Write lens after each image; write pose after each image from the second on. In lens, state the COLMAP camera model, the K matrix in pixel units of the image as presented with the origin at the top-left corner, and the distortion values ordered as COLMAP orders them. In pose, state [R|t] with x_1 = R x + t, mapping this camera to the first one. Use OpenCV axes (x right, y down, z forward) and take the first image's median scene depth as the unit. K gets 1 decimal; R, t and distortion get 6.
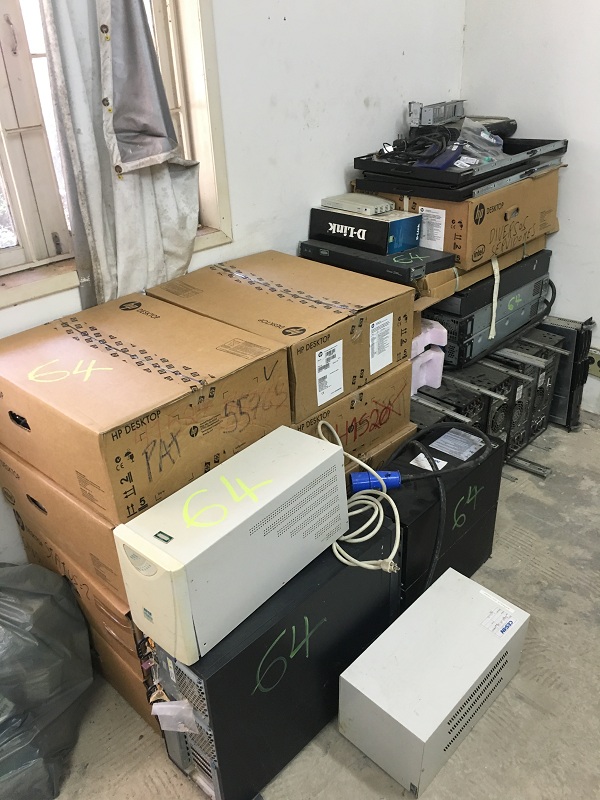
lens RADIAL K [[687.0, 0, 300.0], [0, 687.0, 400.0], [0, 0, 1]] dist [0.104522, -0.127767]
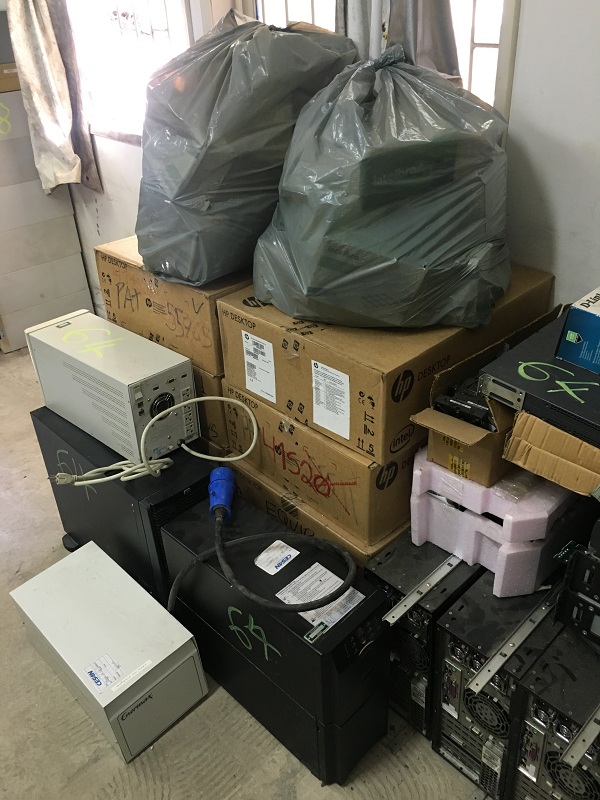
lens RADIAL K [[687.0, 0, 300.0], [0, 687.0, 400.0], [0, 0, 1]] dist [0.104522, -0.127767]
pose [[-0.046068, 0.556367, -0.829658, 0.796301], [-0.441687, 0.733598, 0.516475, -0.487168], [0.895986, 0.390242, 0.211945, 0.876910]]
